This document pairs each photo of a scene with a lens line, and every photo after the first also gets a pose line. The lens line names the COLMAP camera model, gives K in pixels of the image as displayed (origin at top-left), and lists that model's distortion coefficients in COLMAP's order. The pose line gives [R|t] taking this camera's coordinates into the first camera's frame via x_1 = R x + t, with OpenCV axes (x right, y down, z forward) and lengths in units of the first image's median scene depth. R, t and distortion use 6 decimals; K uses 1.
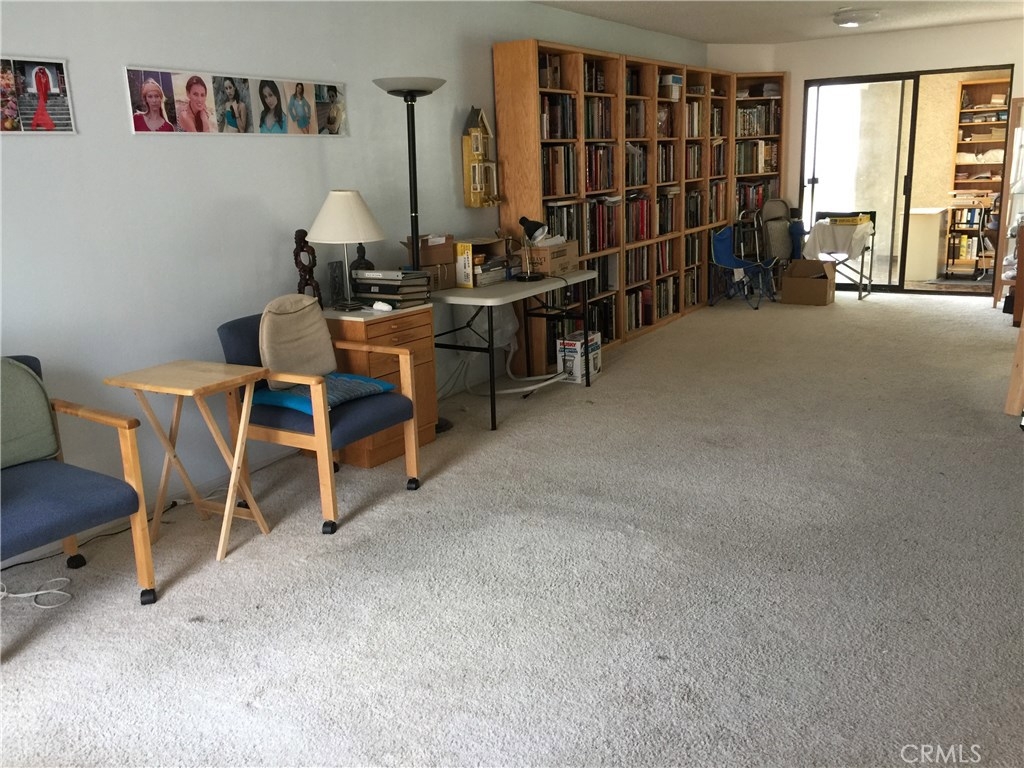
lens RADIAL K [[882.7, 0, 514.7], [0, 882.7, 375.3], [0, 0, 1]] dist [0.093938, -0.124440]
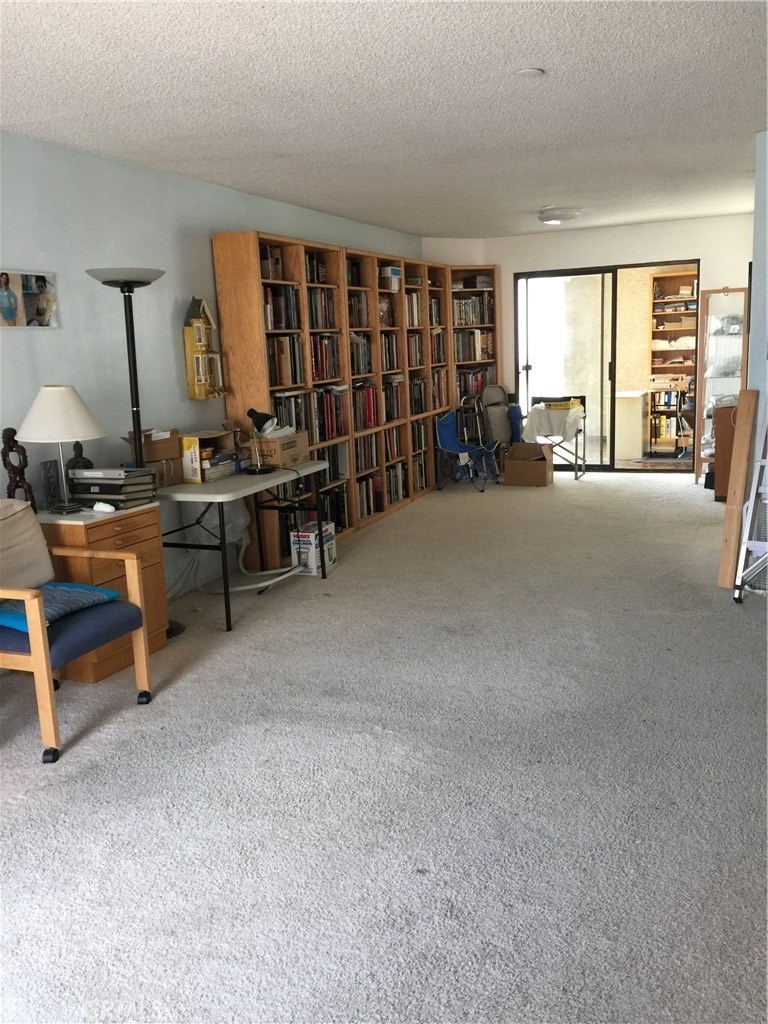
lens RADIAL K [[882.7, 0, 384.9], [0, 882.7, 511.3], [0, 0, 1]] dist [0.093938, -0.124440]
pose [[0.986224, -0.037501, 0.161108, -0.006207], [0.045836, 0.997779, -0.048328, -0.011455], [-0.158937, 0.055047, 0.985753, 0.018386]]
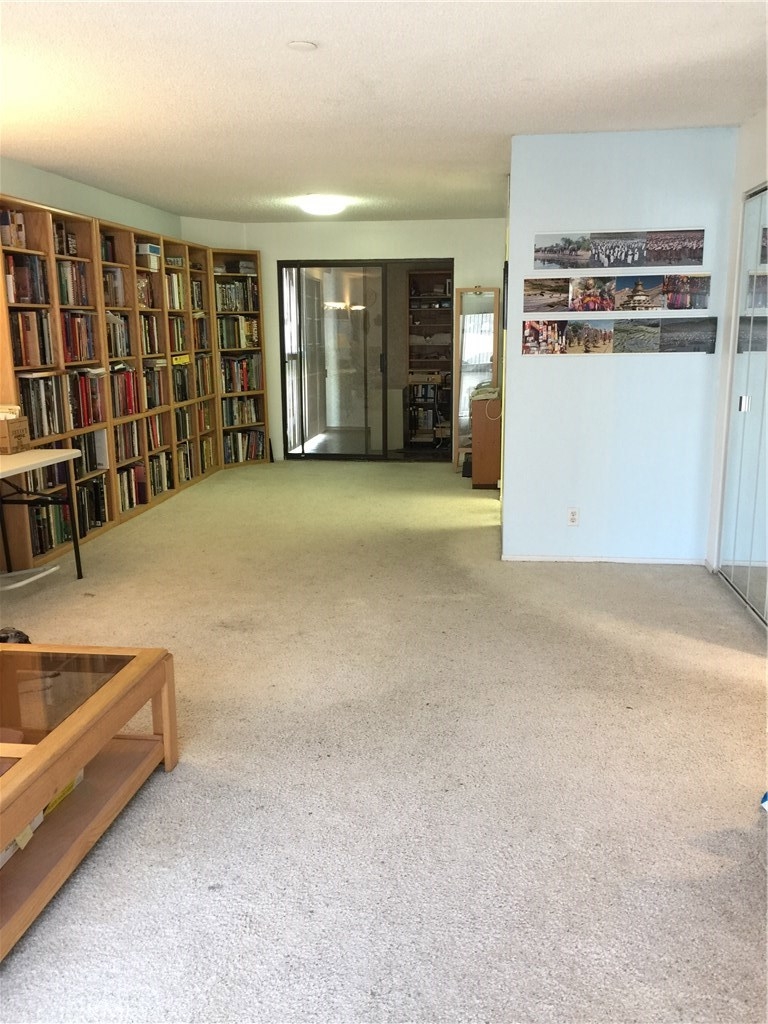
lens RADIAL K [[882.7, 0, 382.1], [0, 882.7, 510.8], [0, 0, 1]] dist [0.093938, -0.124440]
pose [[0.908251, -0.056697, 0.414567, -0.014332], [0.073185, 0.997030, -0.023981, -0.011130], [-0.411976, 0.052121, 0.909703, 0.047257]]
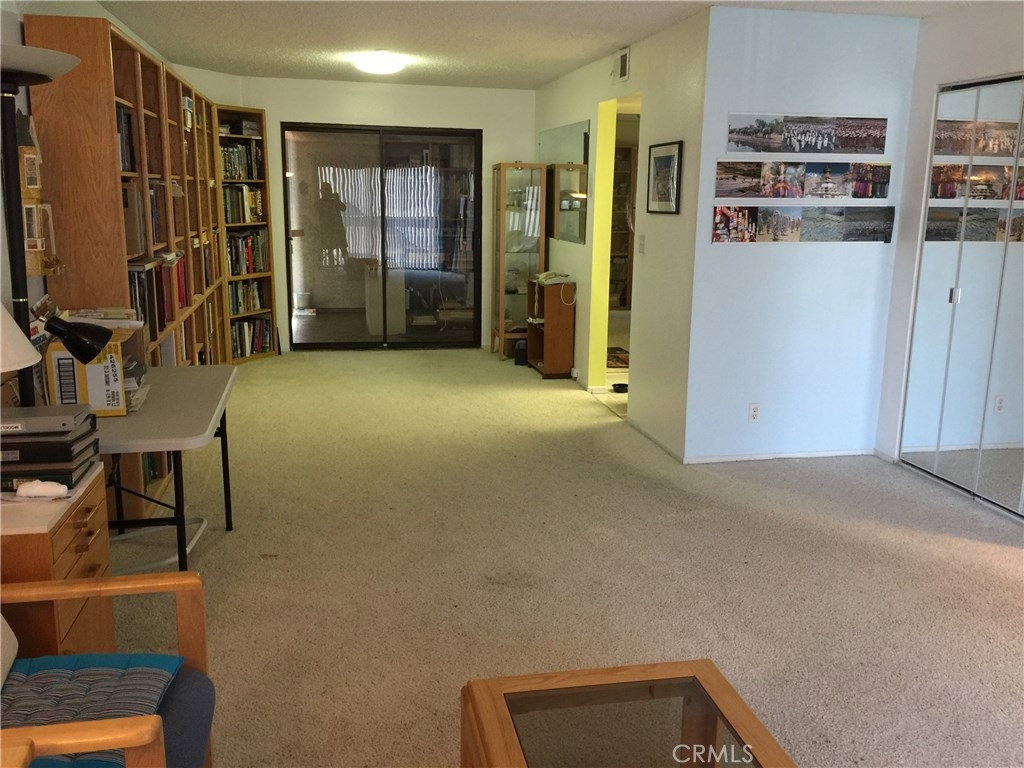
lens RADIAL K [[882.7, 0, 508.0], [0, 882.7, 377.4], [0, 0, 1]] dist [0.093938, -0.124440]
pose [[0.719983, -0.093799, 0.687624, -0.241718], [0.121818, 0.992522, 0.007840, -0.089167], [-0.683217, 0.078120, 0.726025, 0.352149]]
